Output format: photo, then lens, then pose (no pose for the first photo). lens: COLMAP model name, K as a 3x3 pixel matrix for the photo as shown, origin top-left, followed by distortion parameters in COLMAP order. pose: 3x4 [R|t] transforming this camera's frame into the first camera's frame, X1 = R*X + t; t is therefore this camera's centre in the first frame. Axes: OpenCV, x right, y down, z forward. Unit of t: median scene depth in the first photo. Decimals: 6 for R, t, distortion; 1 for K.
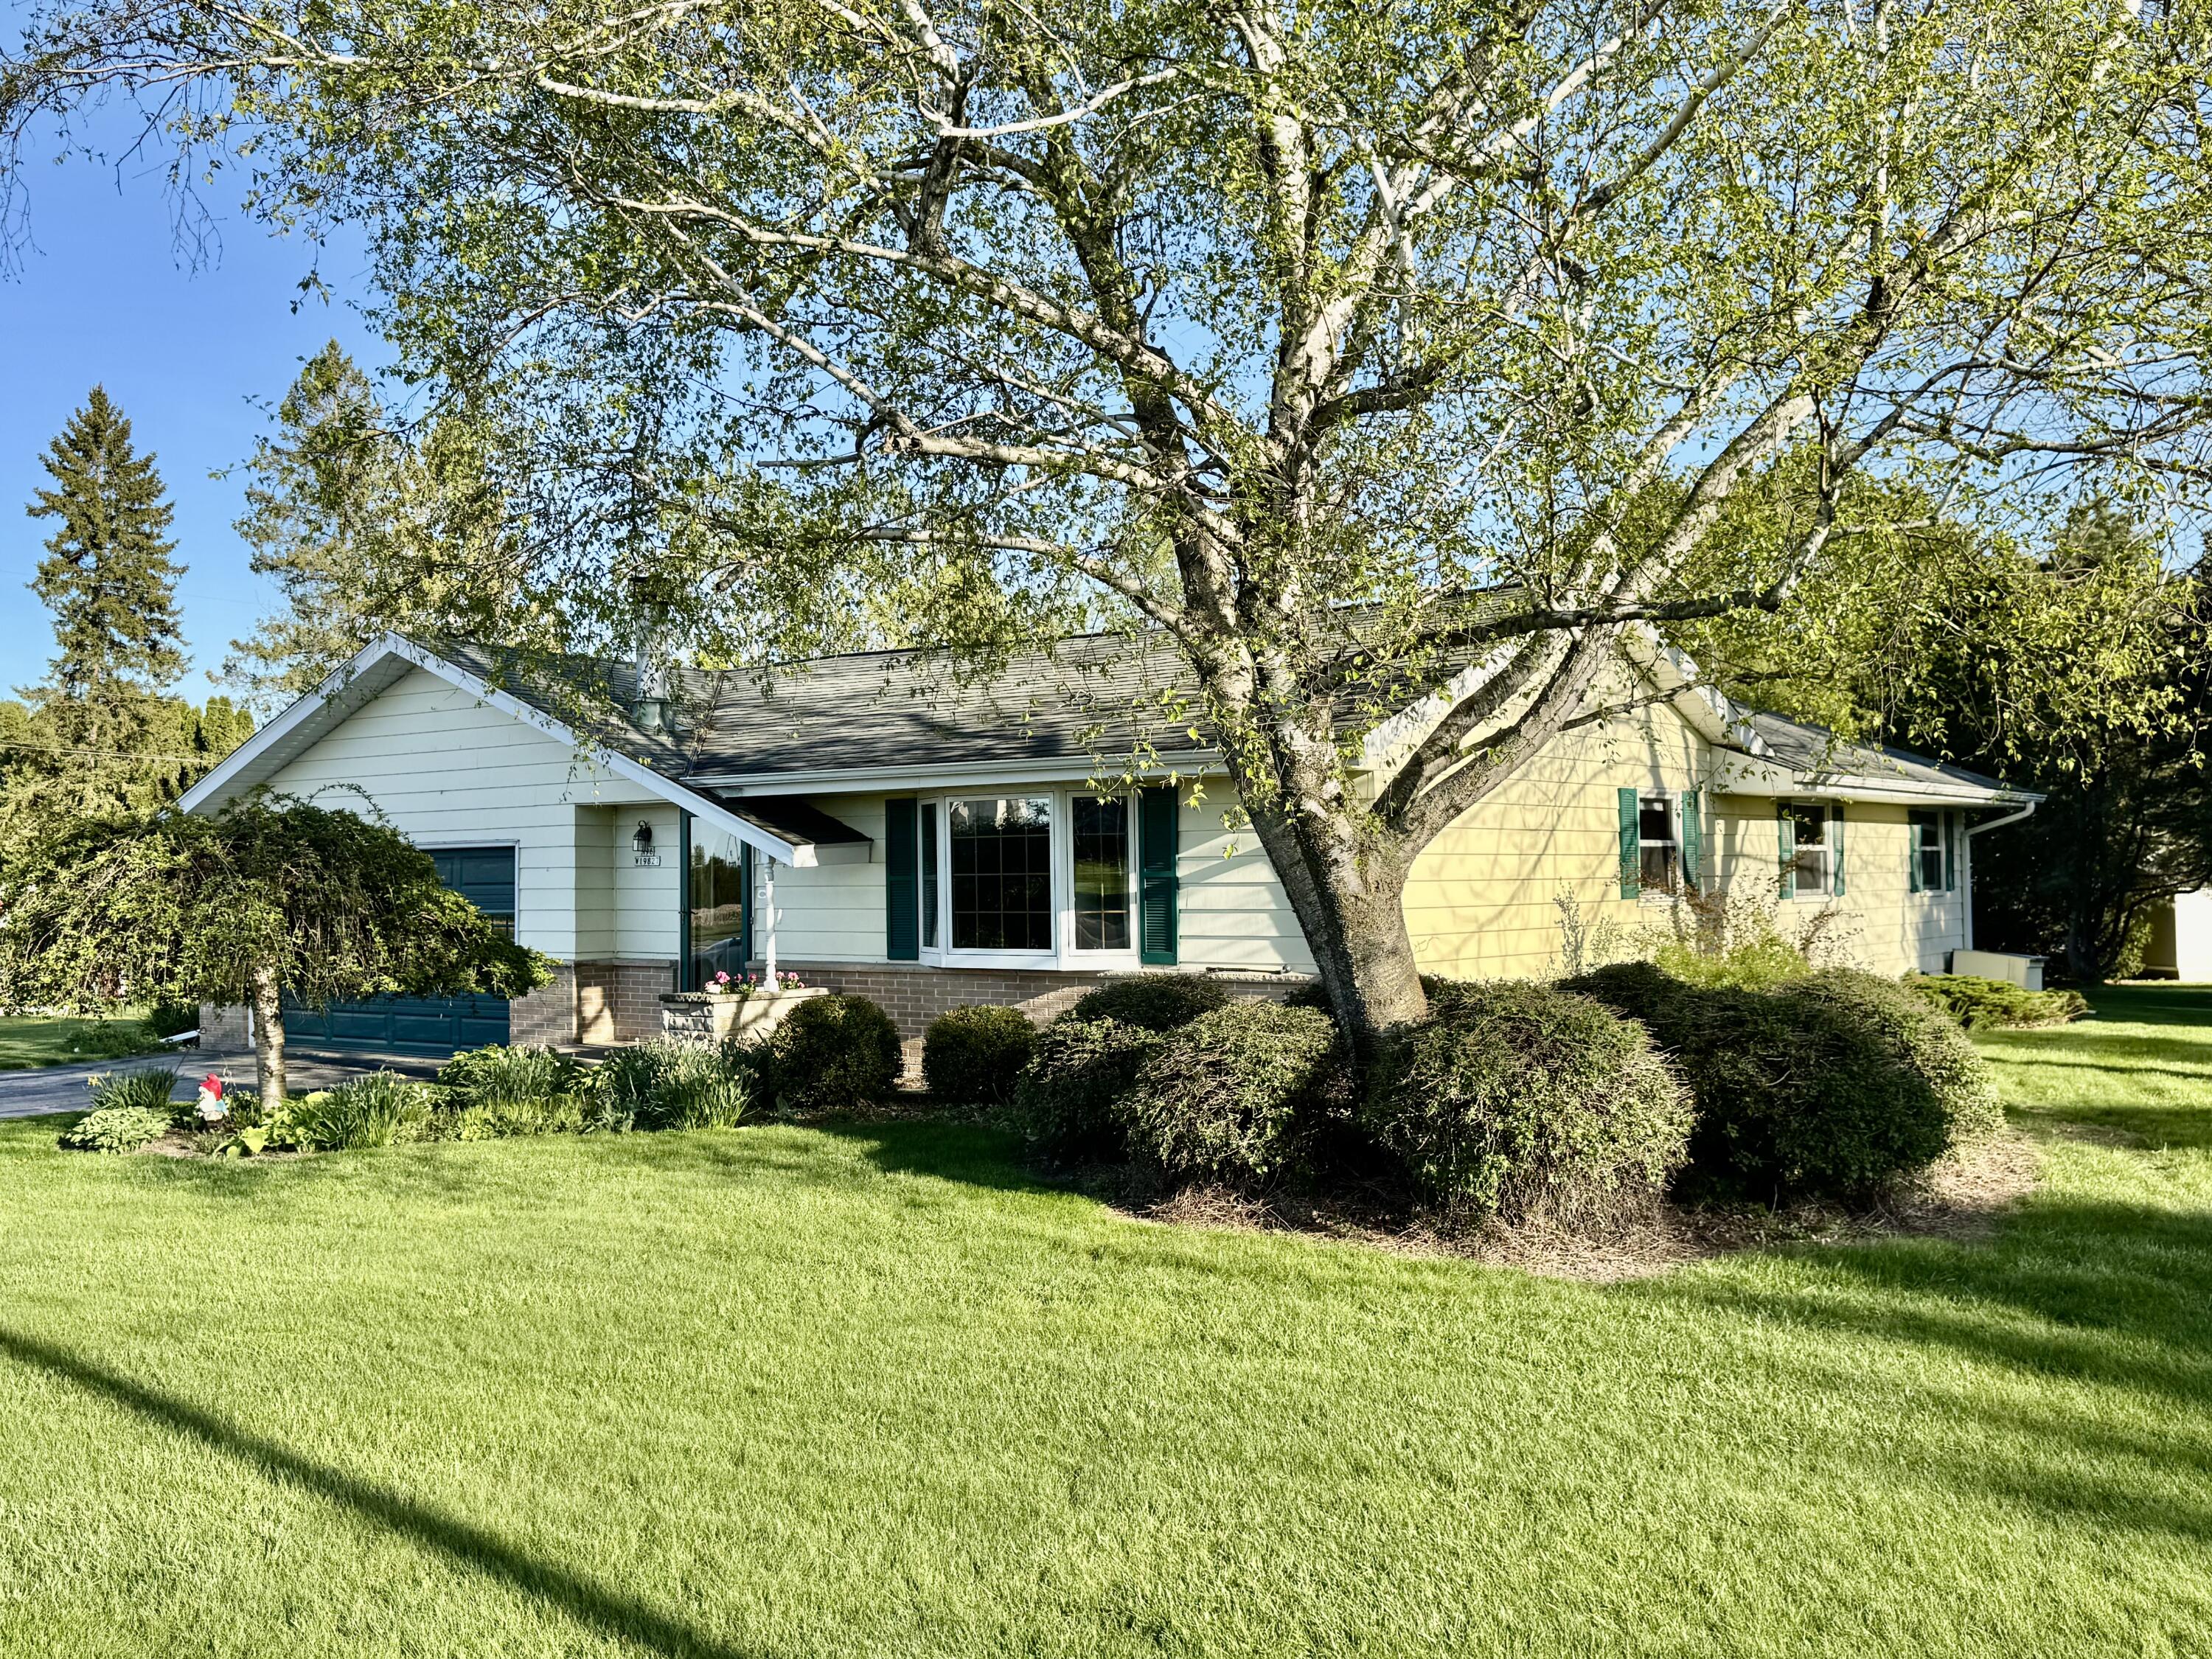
lens RADIAL K [[2042.0, 0, 1101.9], [0, 2042.0, 828.0], [0, 0, 1]] dist [-0.000273, 0.000000]
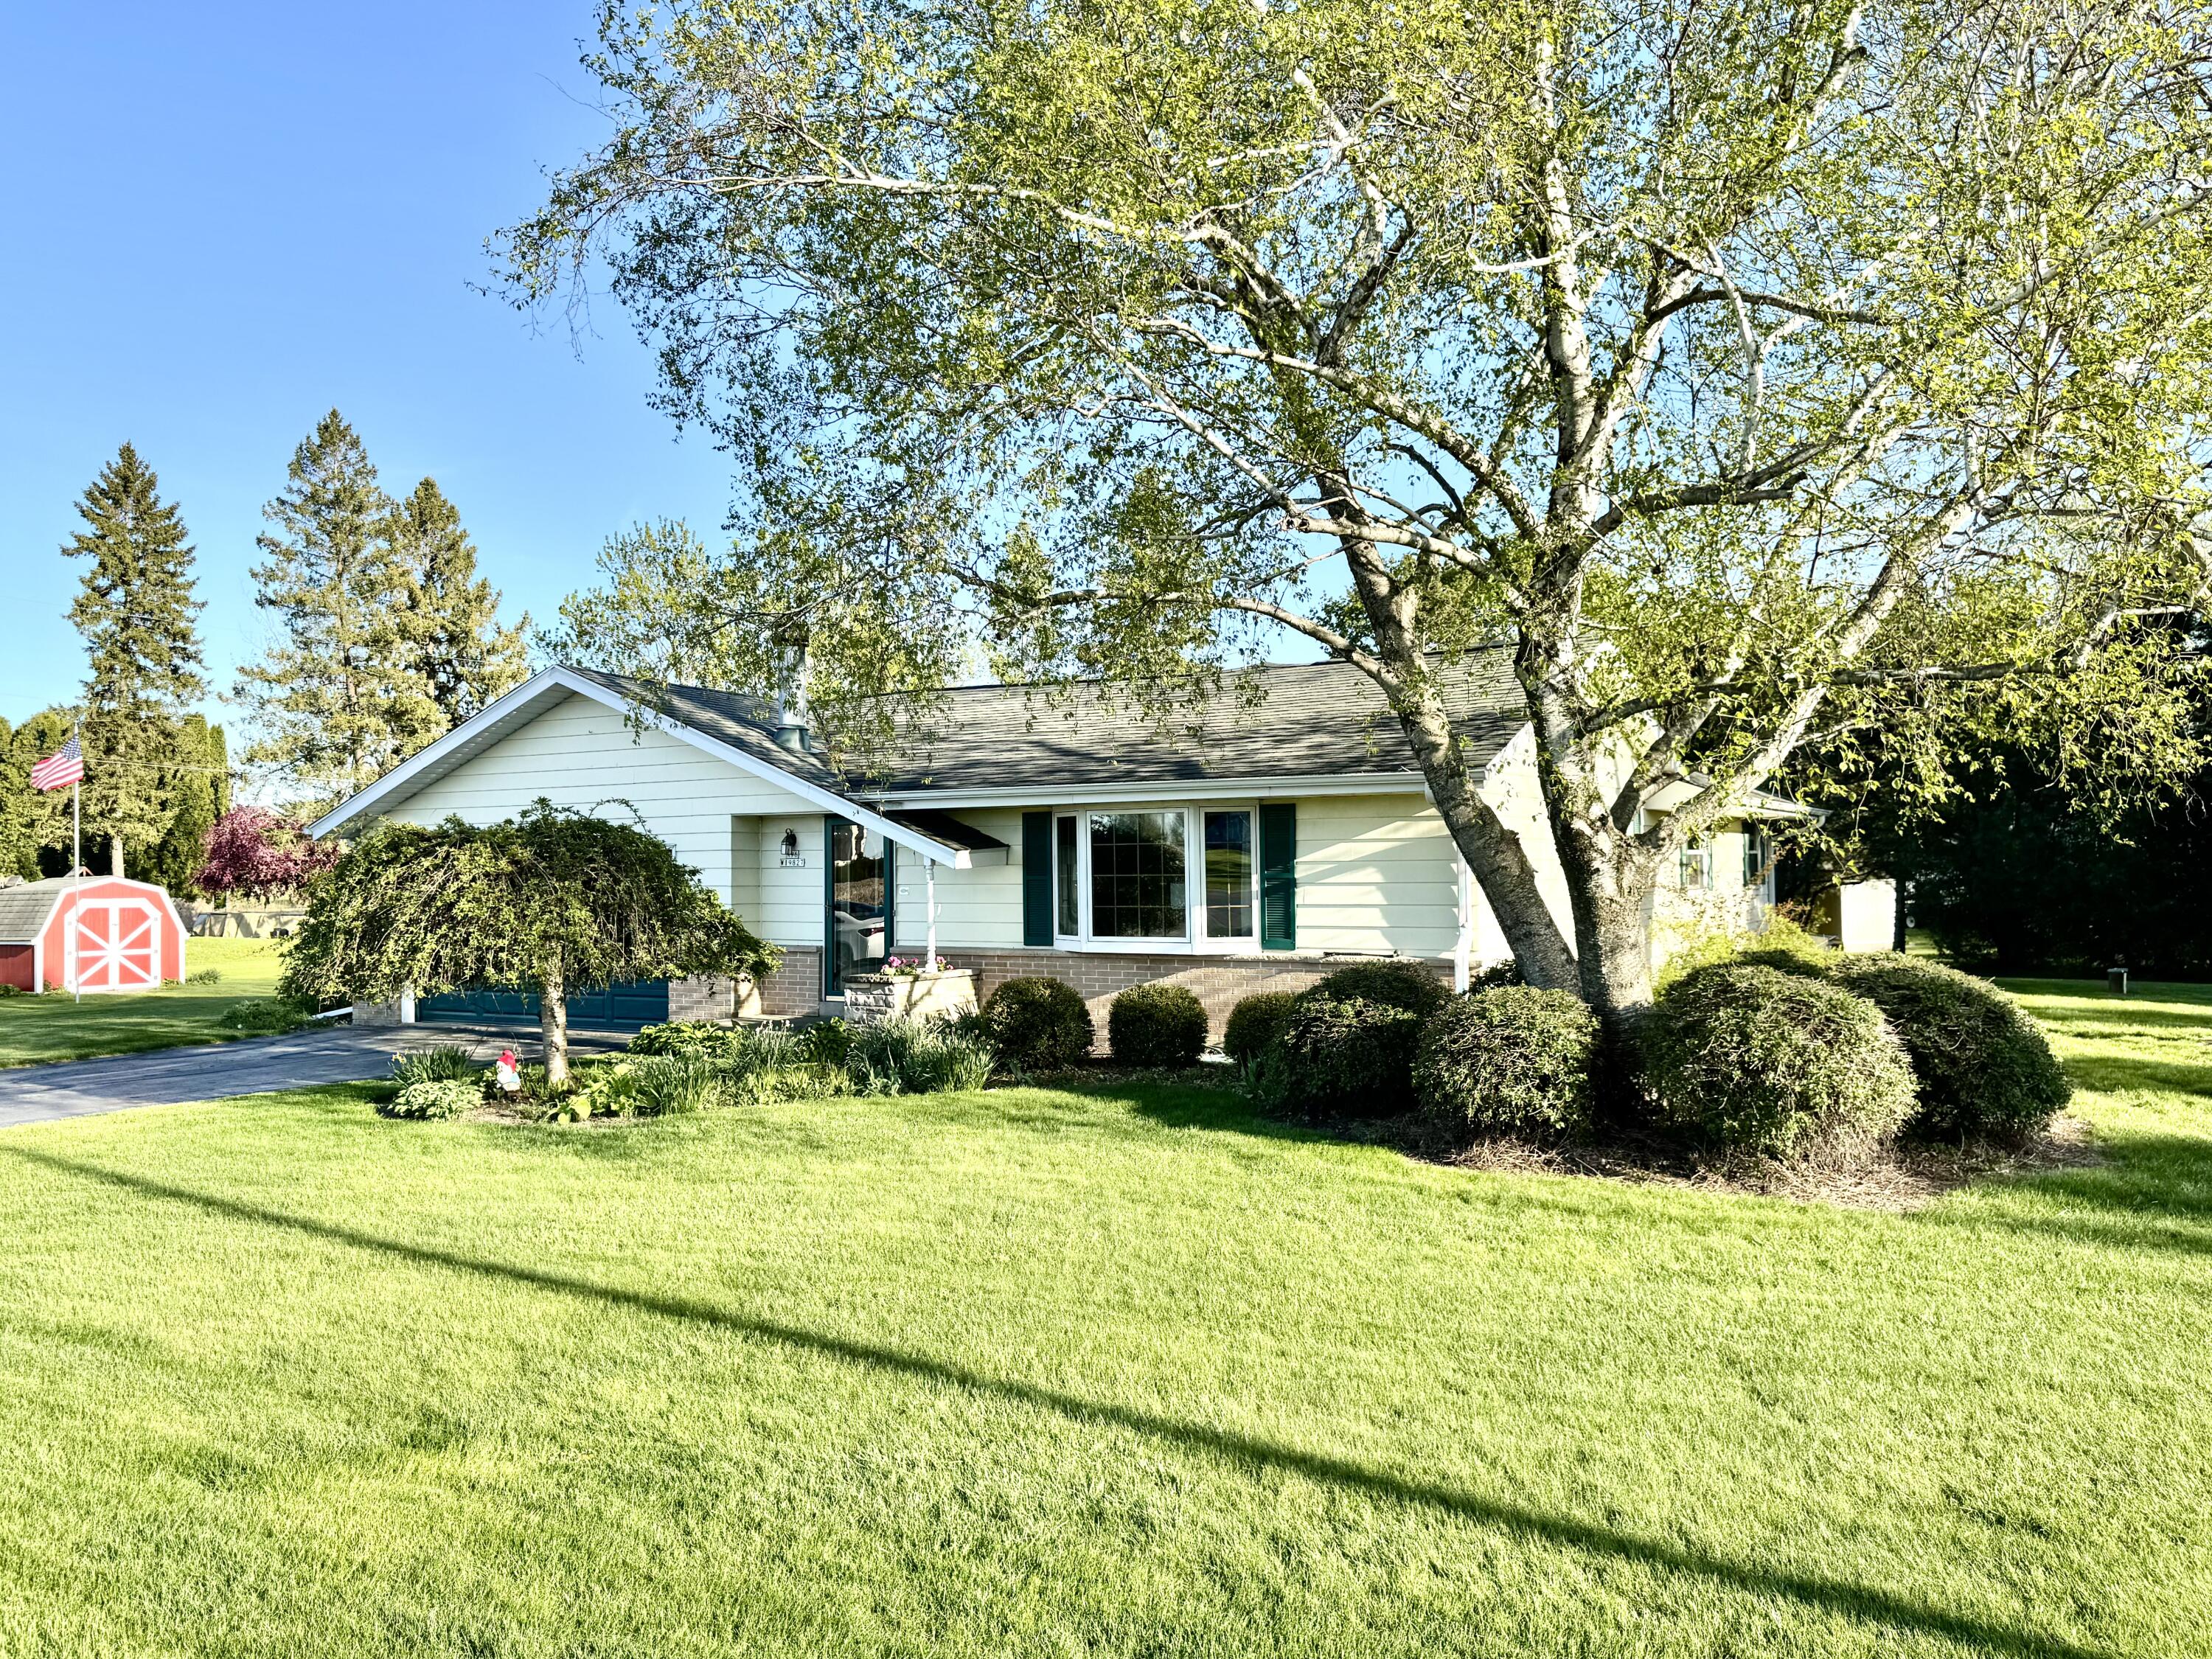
lens RADIAL K [[1670.8, 0, 1106.6], [0, 1670.8, 823.1], [0, 0, 1]] dist [0.022557, -0.018709]
pose [[0.994782, 0.003207, 0.101972, -0.165589], [-0.002863, 0.999990, -0.003514, -0.004473], [-0.101983, 0.003203, 0.994781, 0.019411]]
